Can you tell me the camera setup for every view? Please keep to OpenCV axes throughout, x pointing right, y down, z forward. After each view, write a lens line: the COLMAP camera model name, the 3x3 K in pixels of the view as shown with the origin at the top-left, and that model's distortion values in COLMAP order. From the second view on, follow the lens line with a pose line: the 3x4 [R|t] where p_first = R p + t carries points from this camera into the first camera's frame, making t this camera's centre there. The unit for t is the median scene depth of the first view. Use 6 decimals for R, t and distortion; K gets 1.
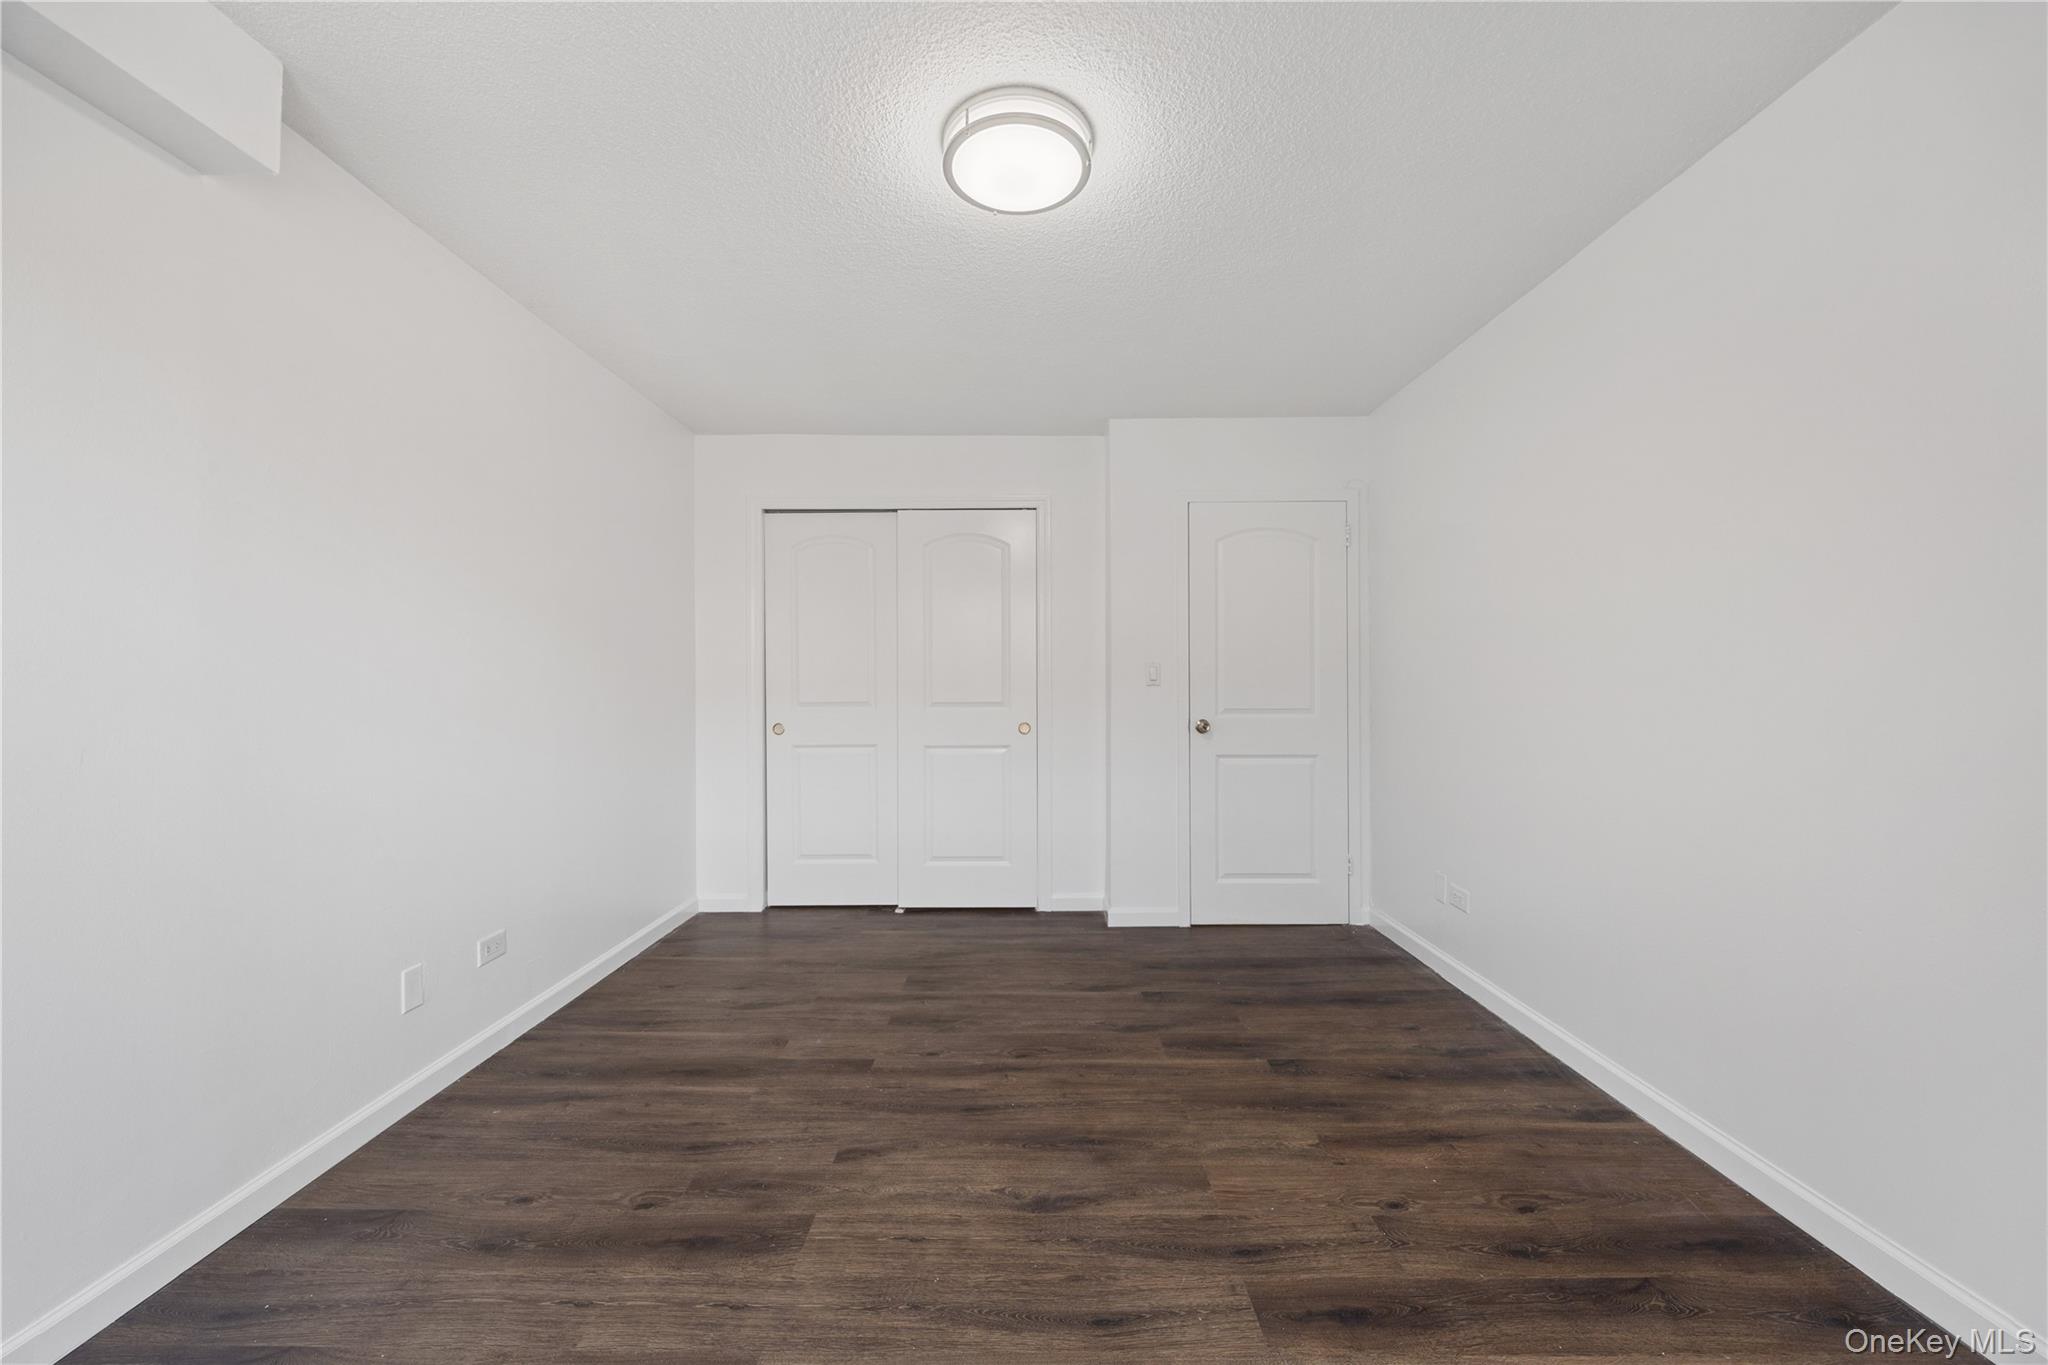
lens RADIAL K [[783.3, 0, 1025.2], [0, 783.3, 685.3], [0, 0, 1]] dist [-0.000144, -0.000020]
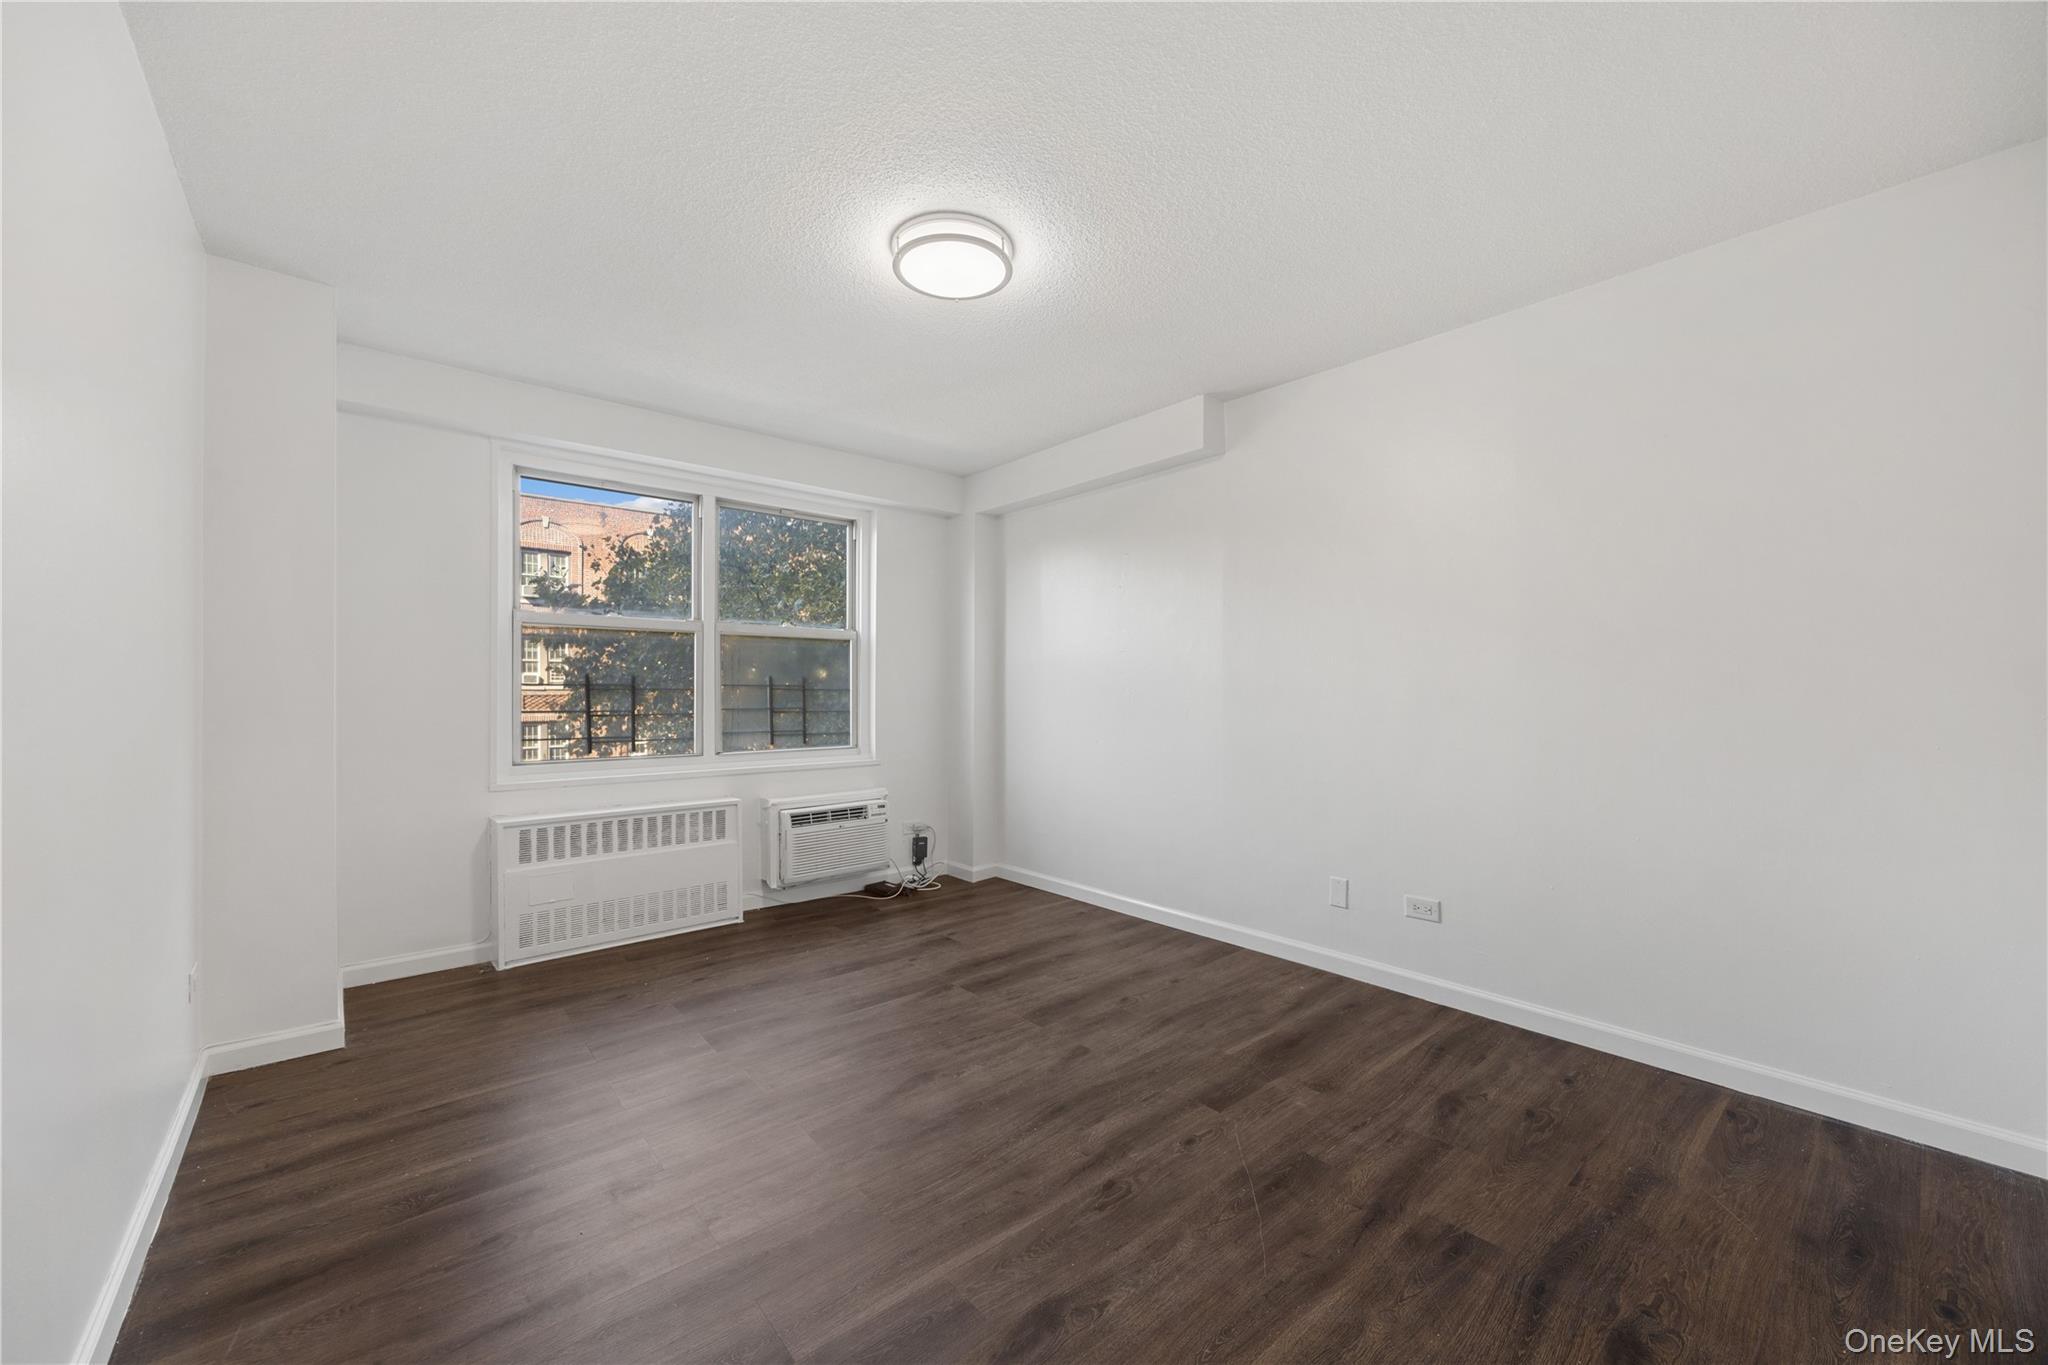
lens RADIAL K [[783.3, 0, 1025.2], [0, 783.3, 685.3], [0, 0, 1]] dist [-0.000144, -0.000020]
pose [[-0.759927, 0.000819, -0.650008, 0.568088], [0.003897, 0.999987, -0.003296, 0.000846], [0.649997, -0.005037, -0.759920, 1.597537]]
